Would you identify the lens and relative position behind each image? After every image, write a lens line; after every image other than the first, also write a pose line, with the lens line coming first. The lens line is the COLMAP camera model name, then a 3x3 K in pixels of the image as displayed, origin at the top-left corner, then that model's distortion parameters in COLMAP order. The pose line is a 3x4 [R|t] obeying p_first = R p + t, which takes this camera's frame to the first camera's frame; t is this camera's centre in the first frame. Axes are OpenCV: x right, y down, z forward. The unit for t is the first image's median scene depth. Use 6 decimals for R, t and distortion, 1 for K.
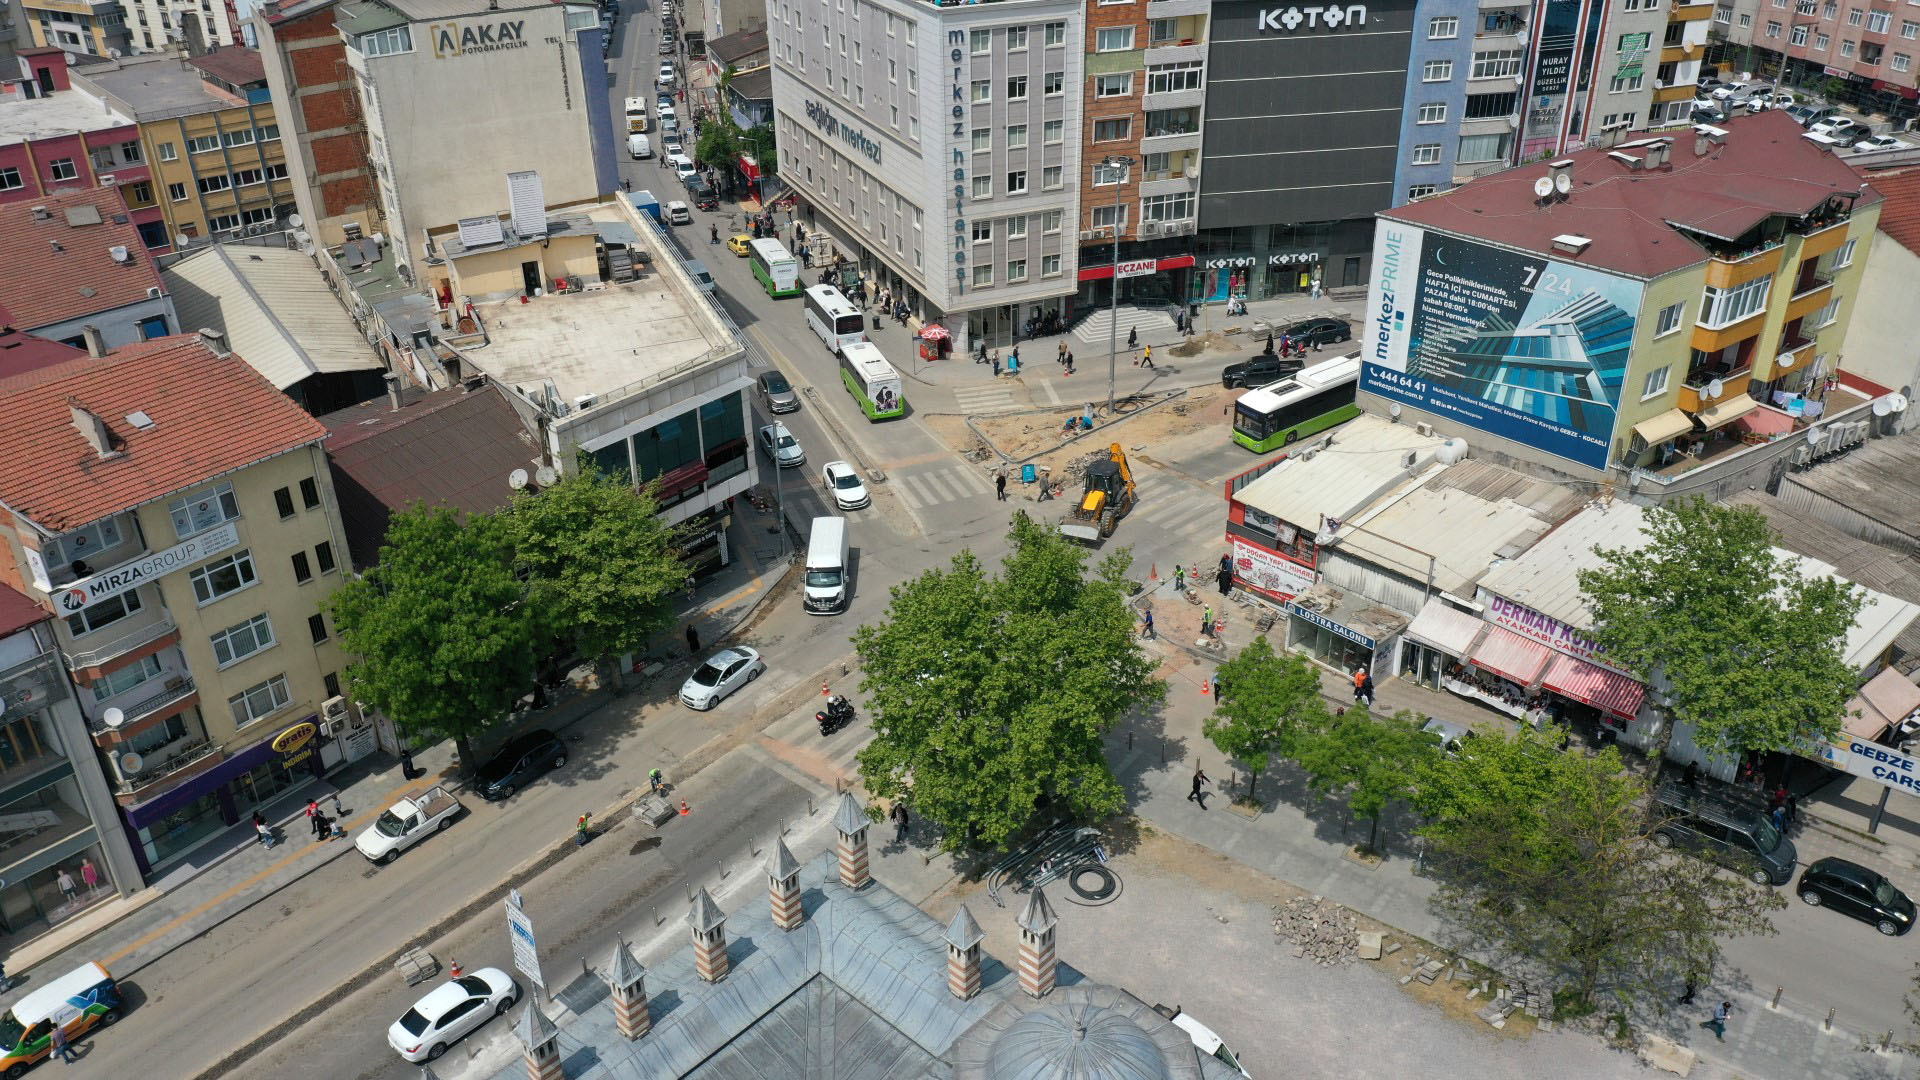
lens RADIAL K [[1524.5, 0, 954.5], [0, 1524.5, 526.3], [0, 0, 1]] dist [0.010658, 0.002788]
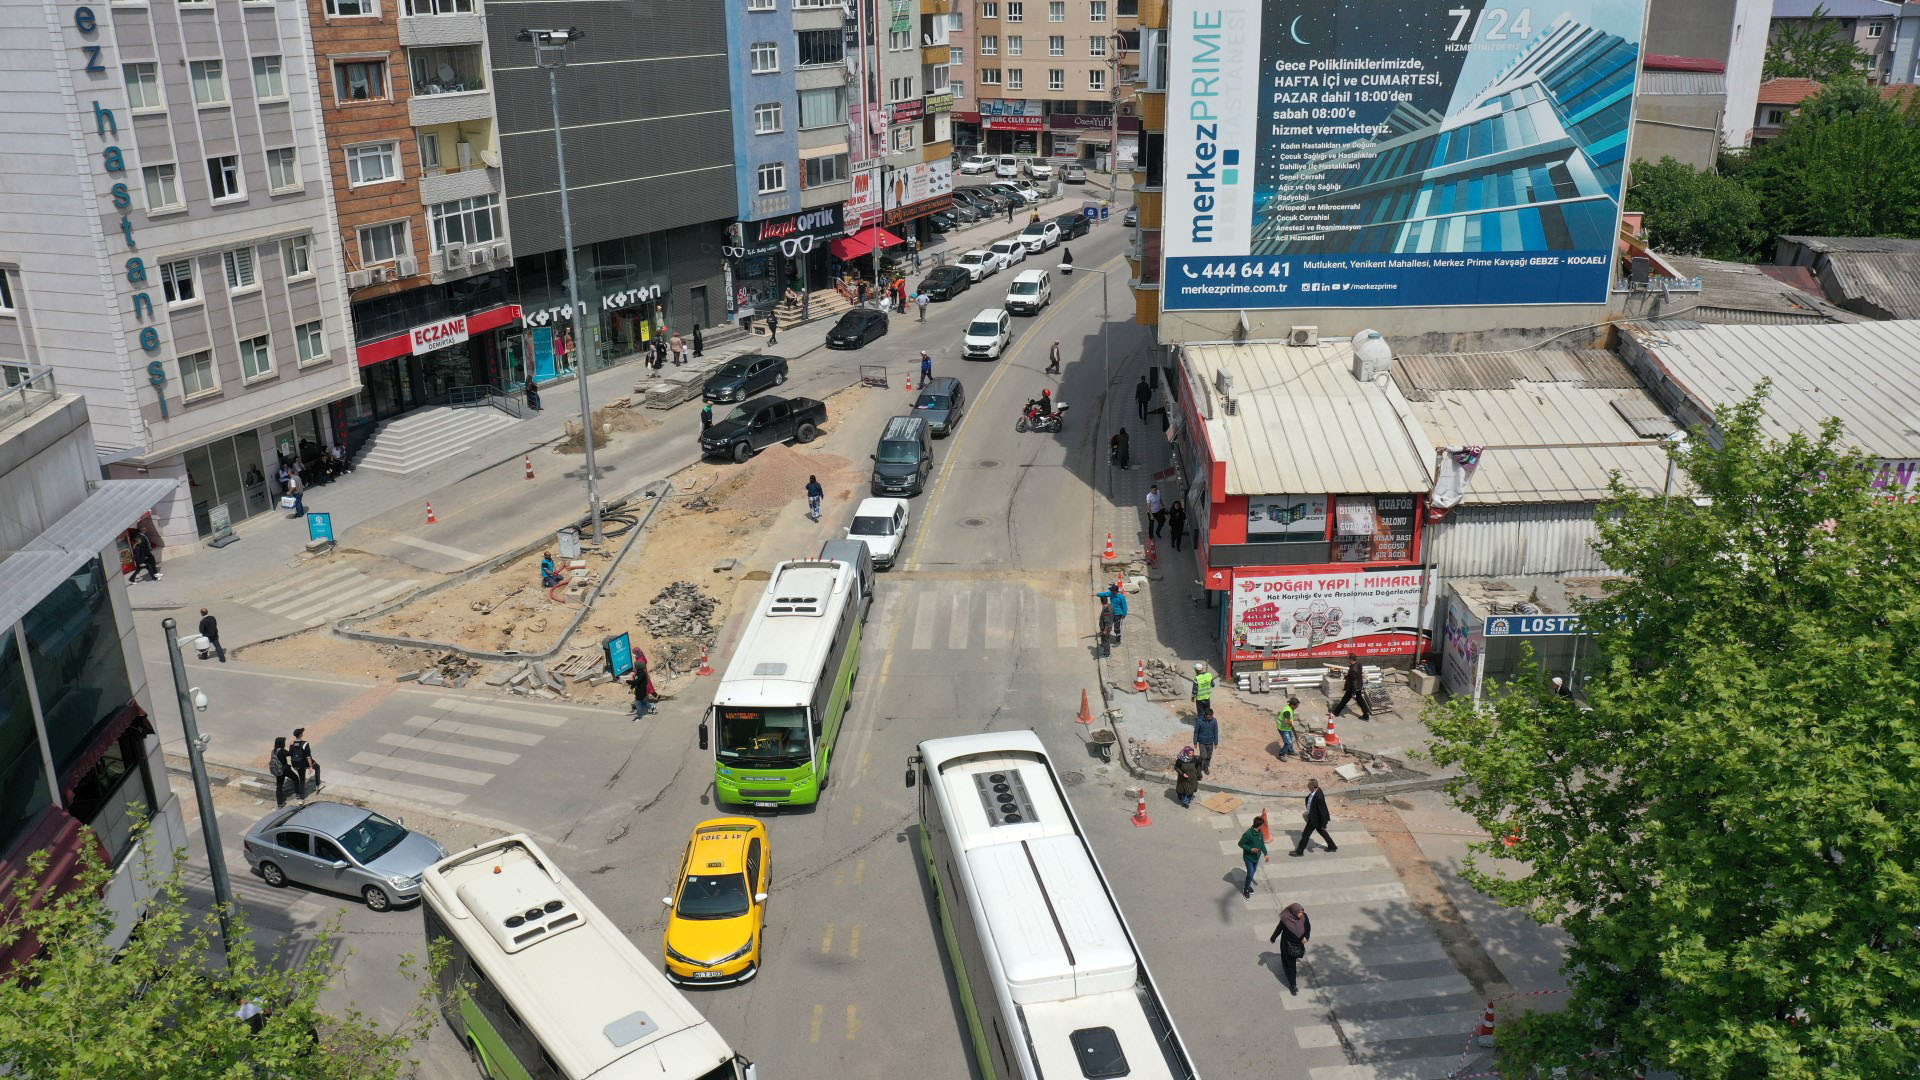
lens RADIAL K [[1524.5, 0, 954.5], [0, 1524.5, 526.3], [0, 0, 1]] dist [0.010658, 0.002788]
pose [[0.681958, -0.238483, 0.691418, -0.173509], [0.354473, 0.934669, -0.027238, -0.019819], [-0.639752, 0.263664, 0.721941, 0.520731]]
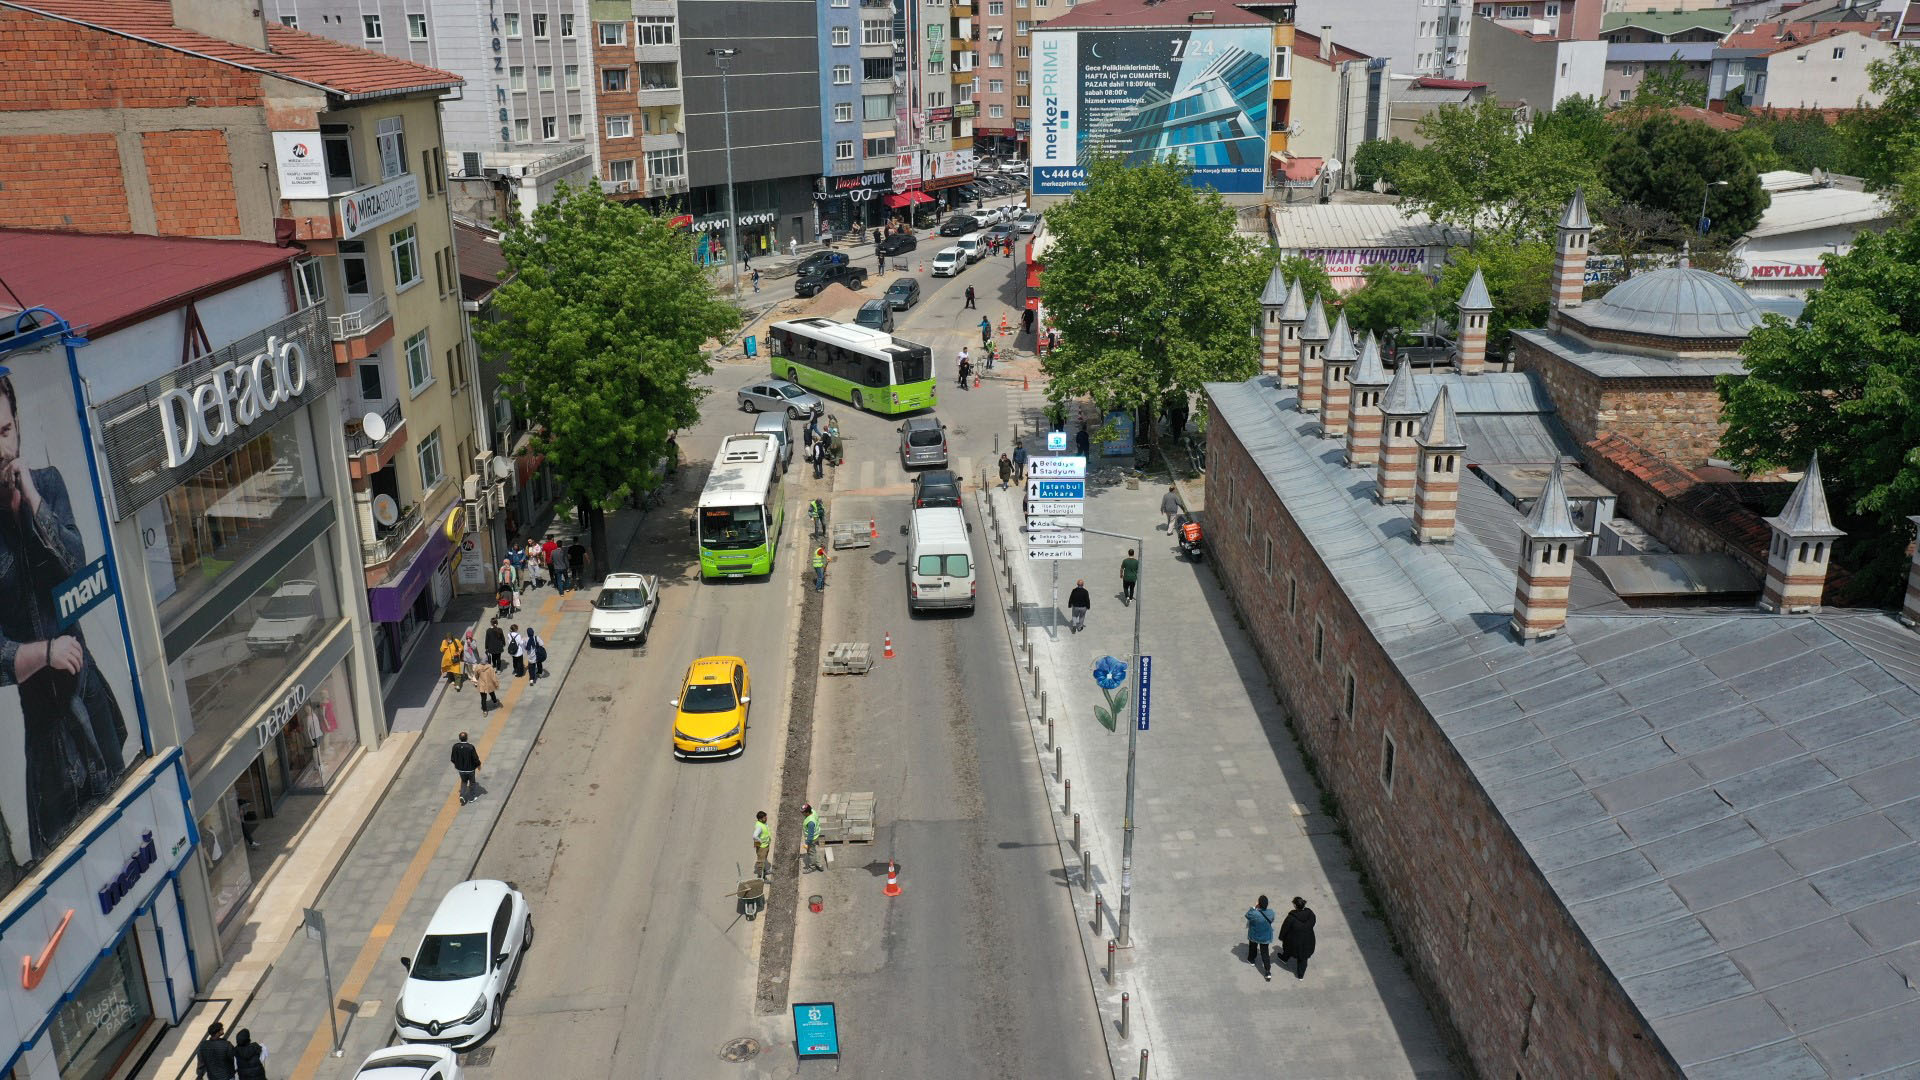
lens RADIAL K [[1524.5, 0, 954.5], [0, 1524.5, 526.3], [0, 0, 1]] dist [0.010658, 0.002788]
pose [[0.732203, -0.199337, 0.651263, -0.452709], [0.327229, 0.941578, -0.079701, 0.170927], [-0.597327, 0.271469, 0.754655, 0.197763]]
